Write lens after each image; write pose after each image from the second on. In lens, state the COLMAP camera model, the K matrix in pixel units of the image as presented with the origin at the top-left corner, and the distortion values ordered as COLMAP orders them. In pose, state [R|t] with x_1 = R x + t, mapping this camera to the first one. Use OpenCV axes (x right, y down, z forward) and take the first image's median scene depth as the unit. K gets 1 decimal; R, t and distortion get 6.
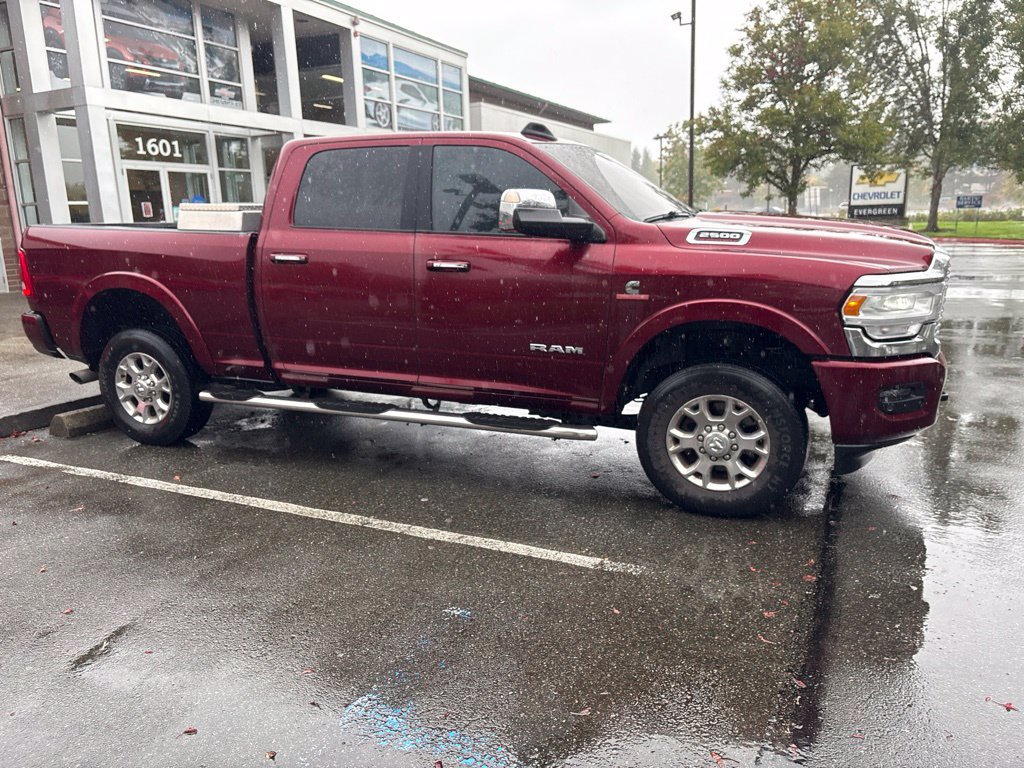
lens RADIAL K [[779.8, 0, 507.8], [0, 779.8, 385.0], [0, 0, 1]] dist [0.046992, -0.048808]
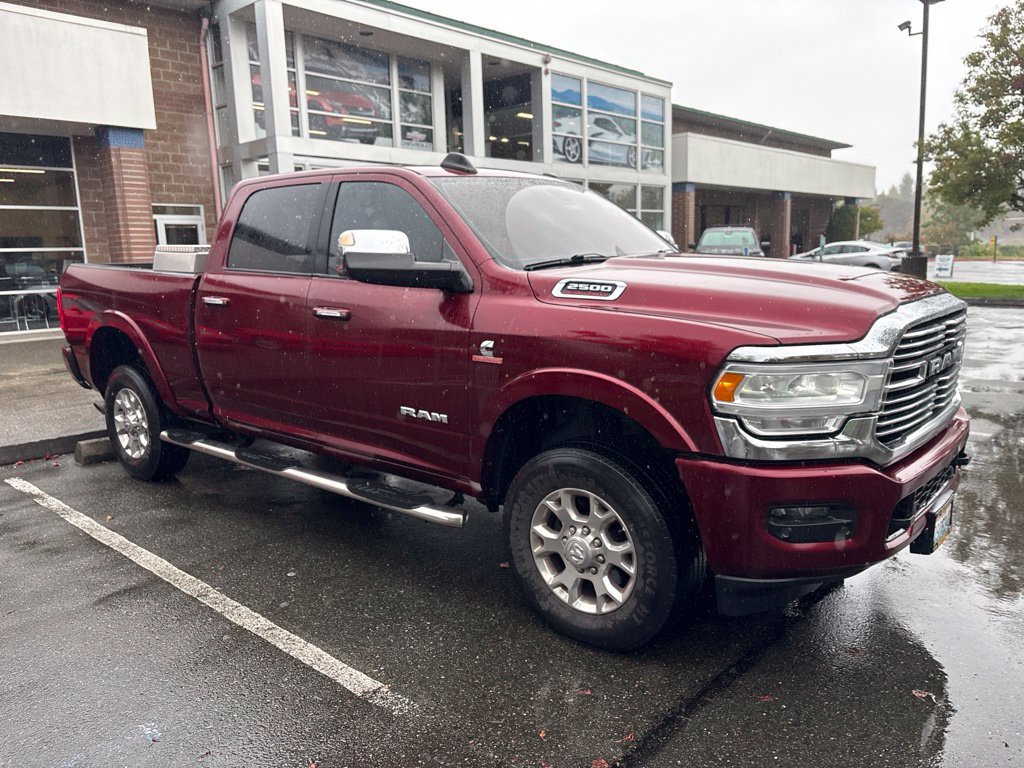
lens RADIAL K [[779.8, 0, 506.3], [0, 779.8, 382.0], [0, 0, 1]] dist [0.046992, -0.048808]
pose [[0.952326, 0.049863, -0.300978, 0.298398], [-0.062730, 0.997477, -0.033233, -0.044493], [0.298562, 0.050529, 0.953052, 0.159473]]
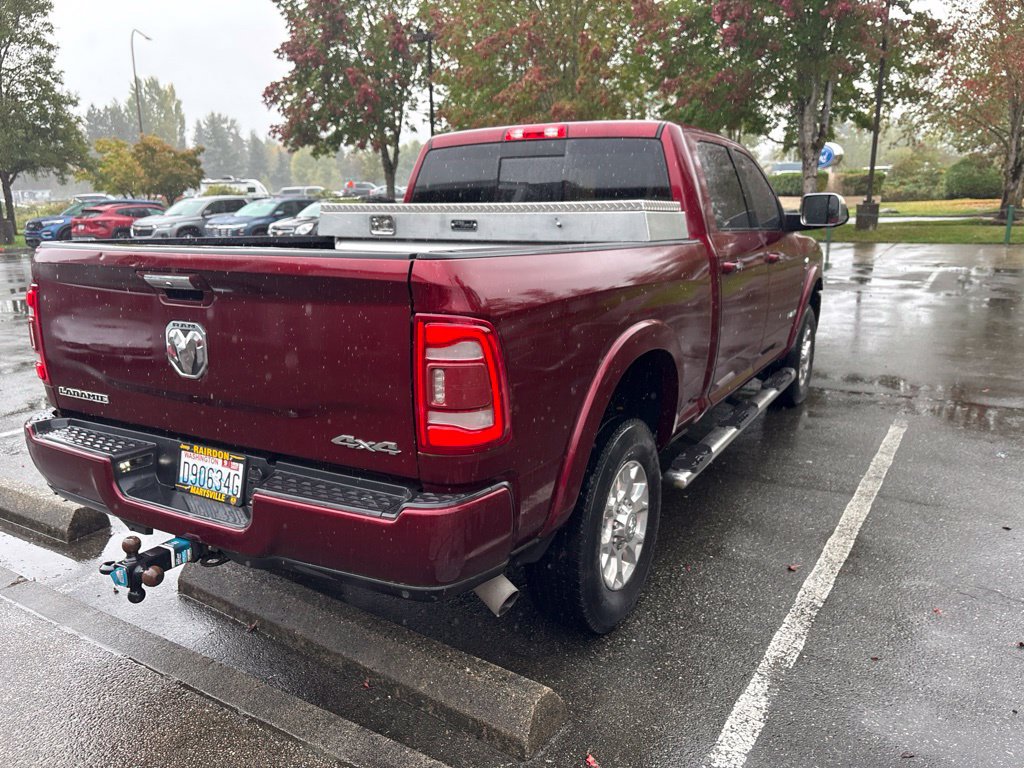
lens RADIAL K [[779.8, 0, 502.7], [0, 779.8, 379.0], [0, 0, 1]] dist [0.046992, -0.048808]
pose [[0.131941, -0.205970, 0.969623, -0.967546], [0.223417, 0.959184, 0.173351, -0.206256], [-0.965752, 0.193758, 0.172573, 0.934582]]
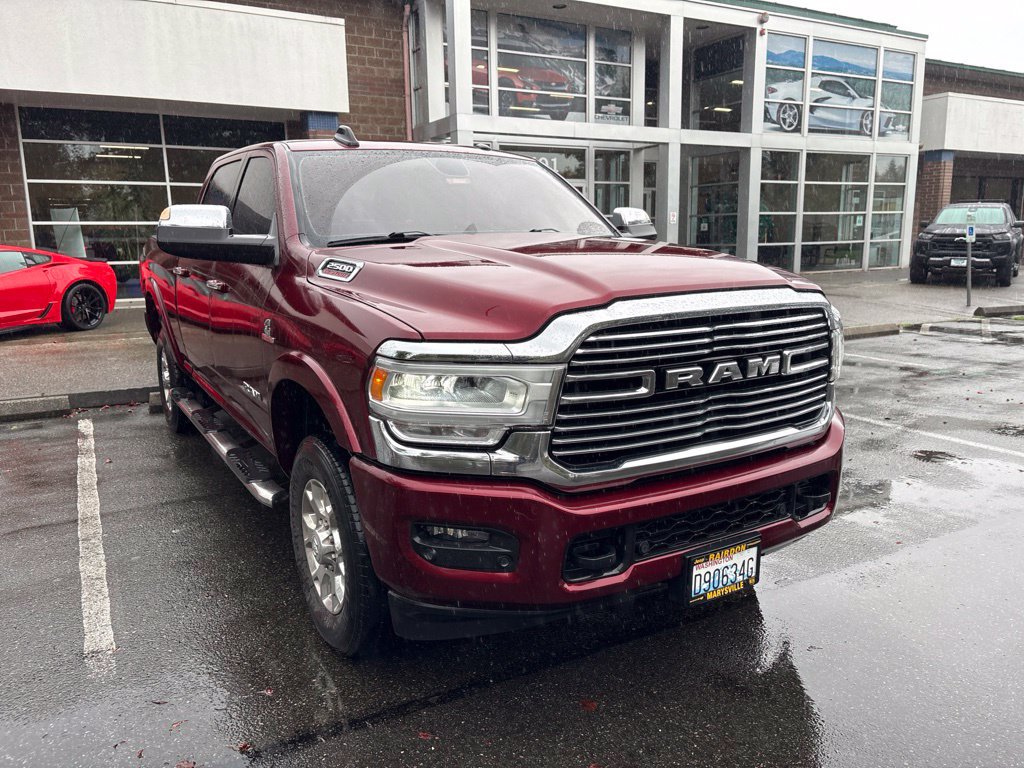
lens RADIAL K [[779.8, 0, 506.5], [0, 779.8, 382.6], [0, 0, 1]] dist [0.046992, -0.048808]
pose [[0.803652, 0.124492, -0.581933, 0.577796], [-0.133279, 0.990686, 0.027878, -0.086106], [0.579983, 0.055155, 0.812759, 0.345961]]
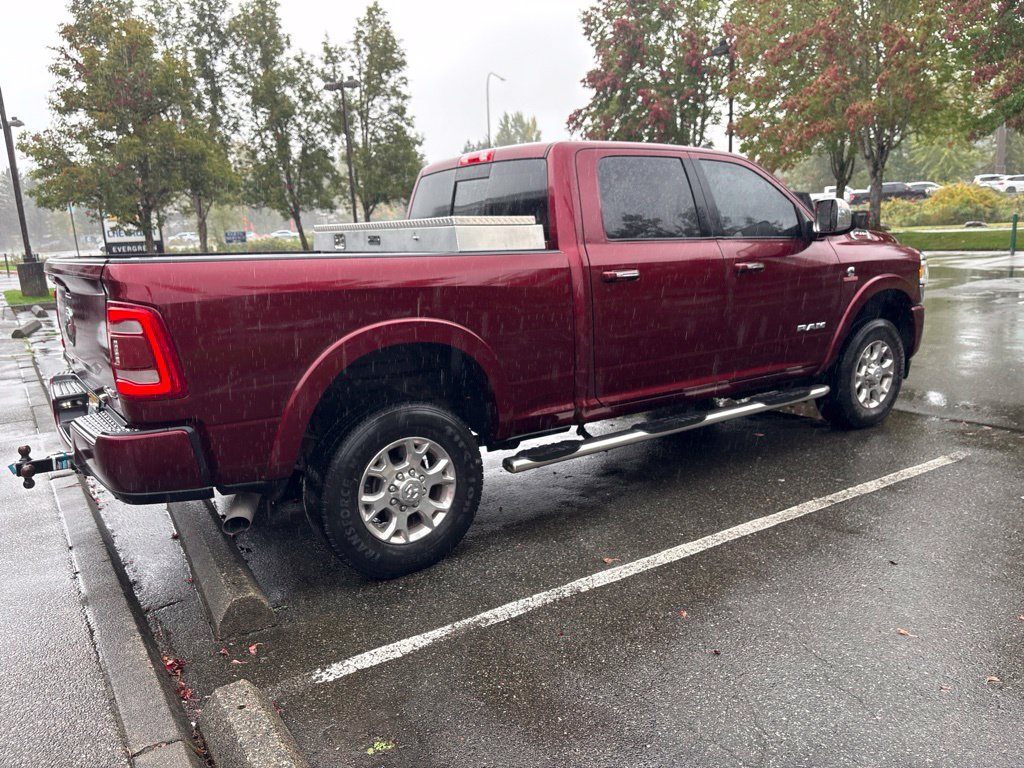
lens RADIAL K [[779.8, 0, 505.9], [0, 779.8, 383.3], [0, 0, 1]] dist [0.046992, -0.048808]
pose [[0.532633, -0.171572, 0.828773, -0.924072], [0.214262, 0.974672, 0.064074, -0.105832], [-0.818776, 0.143447, 0.555904, 0.530199]]
